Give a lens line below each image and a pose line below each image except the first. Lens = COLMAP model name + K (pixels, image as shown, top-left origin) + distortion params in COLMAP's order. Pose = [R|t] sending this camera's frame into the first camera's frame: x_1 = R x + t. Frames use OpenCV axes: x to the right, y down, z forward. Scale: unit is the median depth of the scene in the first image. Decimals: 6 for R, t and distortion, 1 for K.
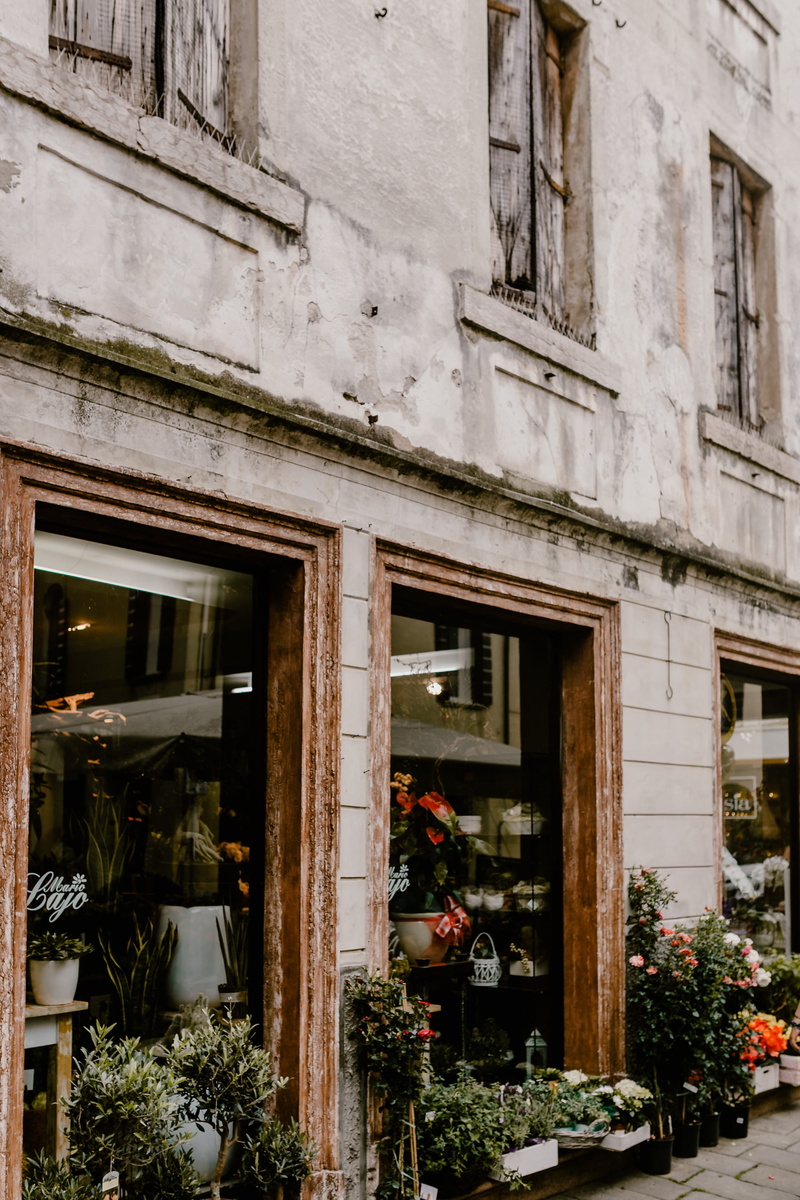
lens RADIAL K [[1551.7, 0, 429.5], [0, 1551.7, 612.4], [0, 0, 1]] dist [0.007602, 0.000000]
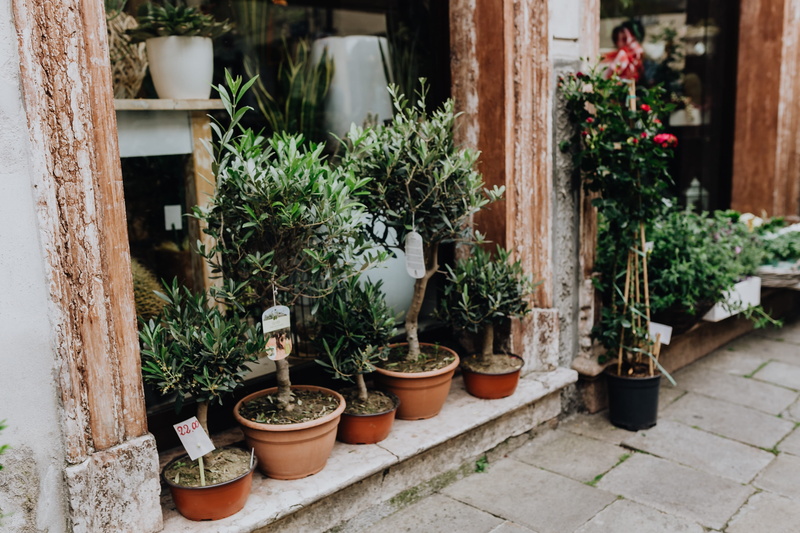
lens RADIAL K [[1034.5, 0, 400.2], [0, 1034.5, 266.6], [0, 0, 1]] dist [0.007602, 0.000000]
pose [[0.996408, -0.025594, -0.080728, -0.094259], [0.047060, 0.959851, 0.276535, 0.183630], [0.070409, -0.279341, 0.957607, 0.478586]]
